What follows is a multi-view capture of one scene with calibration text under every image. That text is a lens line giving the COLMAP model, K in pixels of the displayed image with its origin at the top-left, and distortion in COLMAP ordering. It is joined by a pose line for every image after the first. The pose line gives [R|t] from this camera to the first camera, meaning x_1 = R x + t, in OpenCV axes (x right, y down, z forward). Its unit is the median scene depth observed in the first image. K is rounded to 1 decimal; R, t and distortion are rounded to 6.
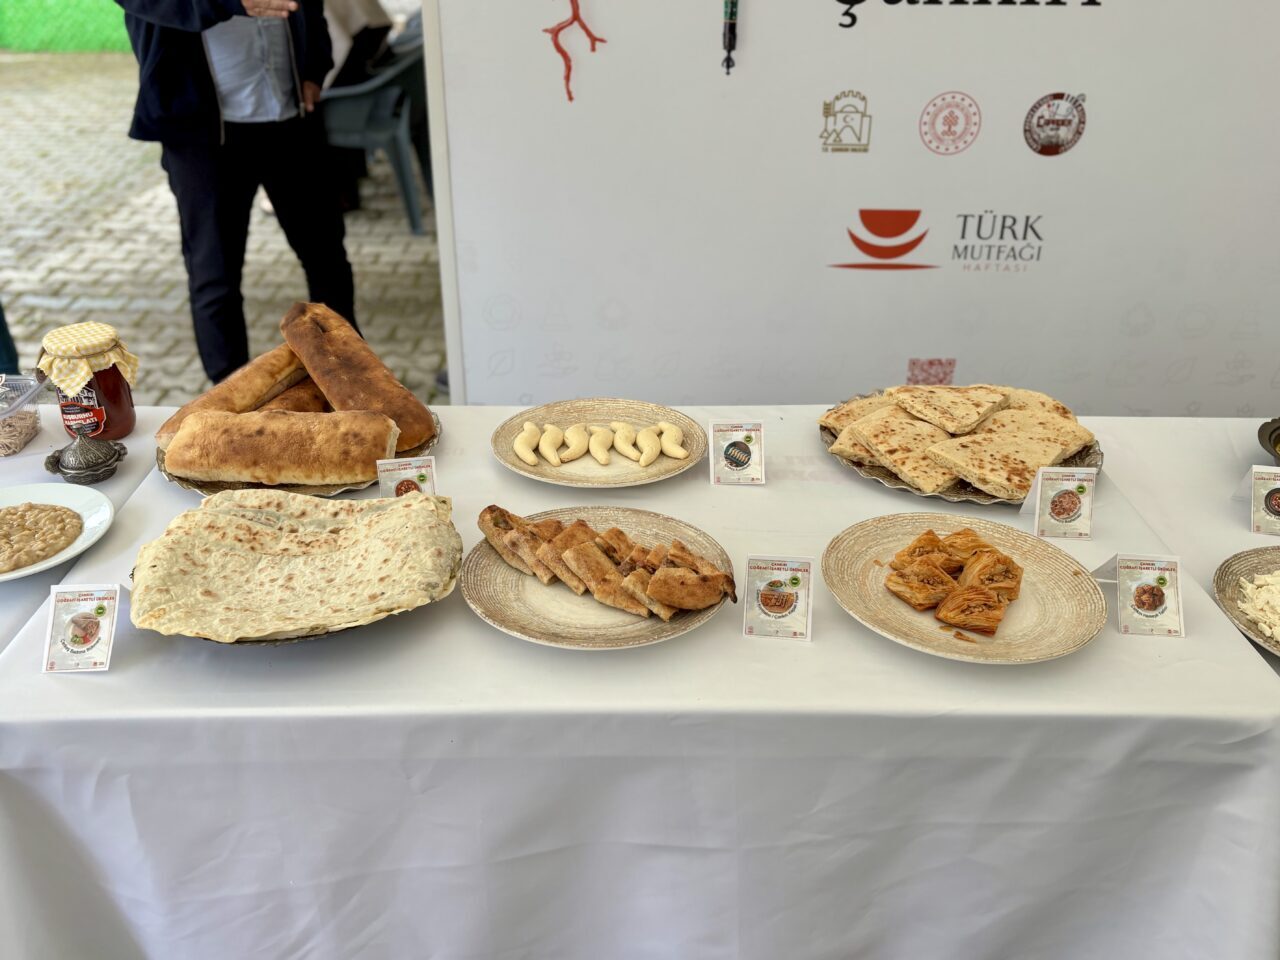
lens RADIAL K [[1123.8, 0, 640.0], [0, 1123.8, 480.0], [0, 0, 1]] dist [0.001935, 0.011317]
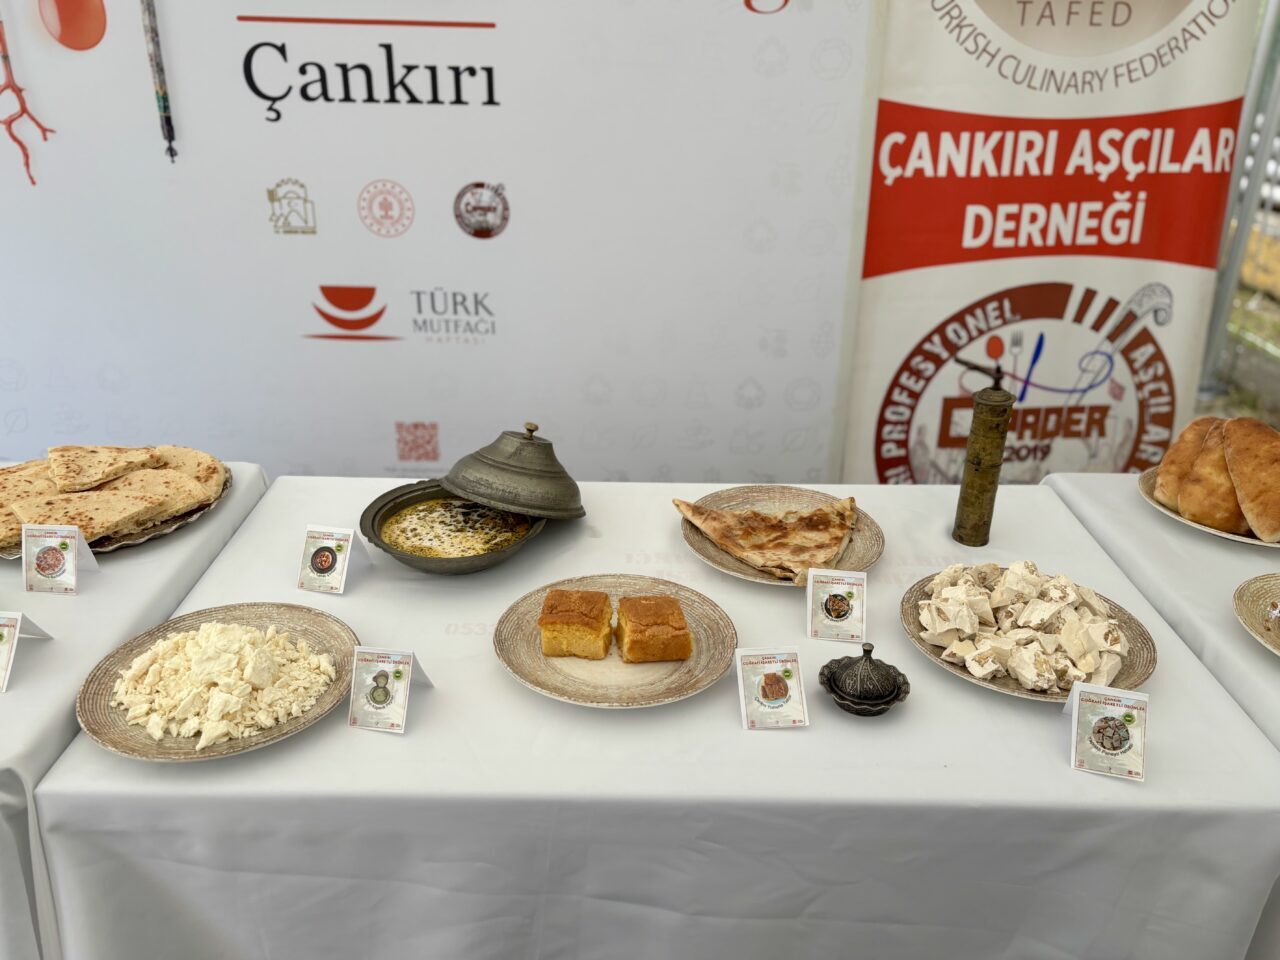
lens RADIAL K [[985.2, 0, 640.0], [0, 985.2, 480.0], [0, 0, 1]] dist [0.050096, -0.043580]
pose [[0.999801, 0.007978, -0.018289, 0.546204], [-0.008873, 0.998742, -0.049347, -0.006863], [0.017872, 0.049499, 0.998614, 0.050510]]
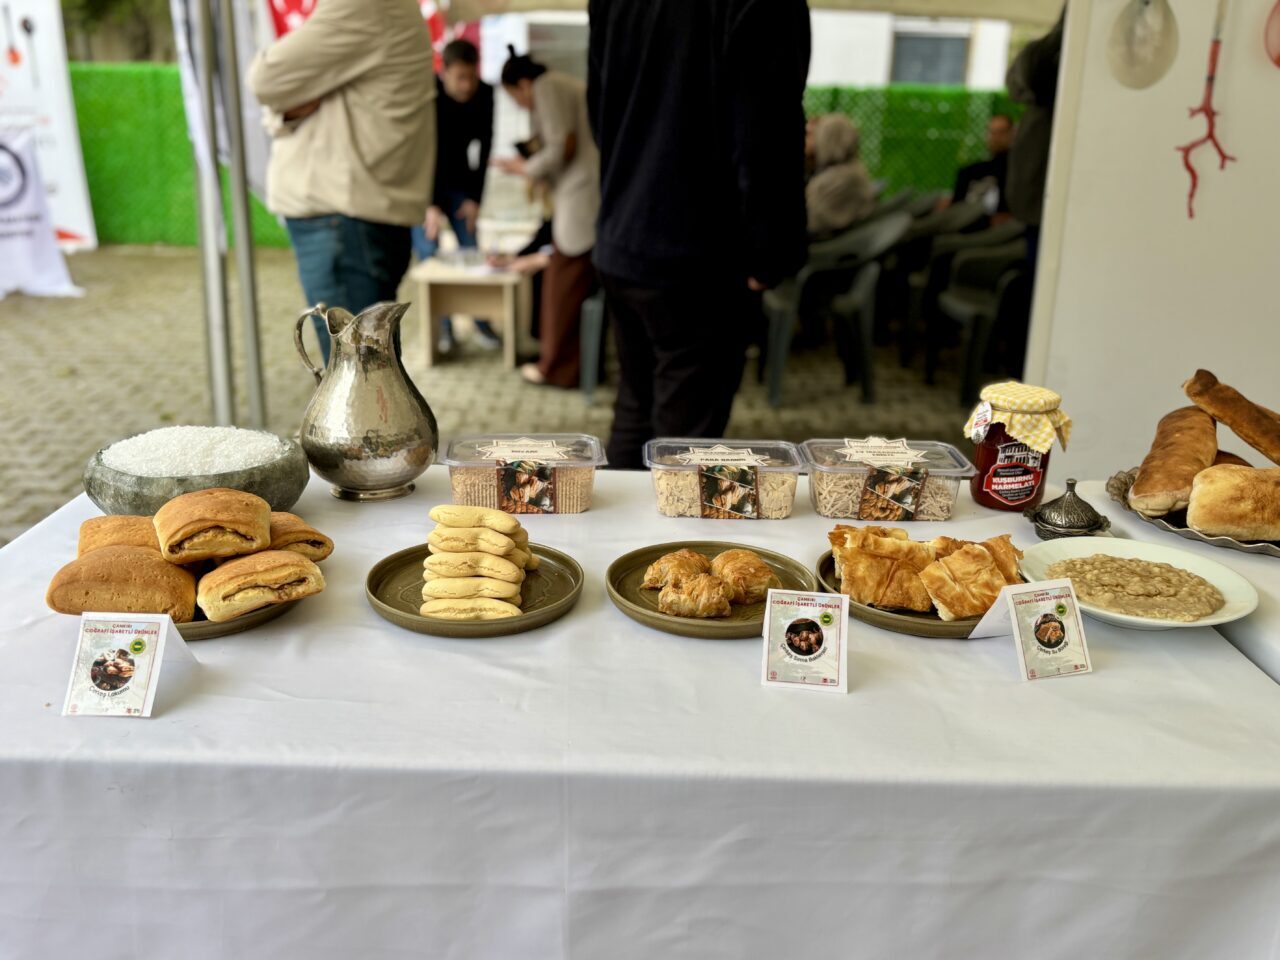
lens RADIAL K [[1123.8, 0, 640.0], [0, 1123.8, 480.0], [0, 0, 1]] dist [0.001935, 0.011317]
pose [[0.999843, 0.012791, -0.012295, -0.528258], [-0.014821, 0.983100, -0.182469, 0.077048], [0.009753, 0.182623, 0.983135, 0.063300]]
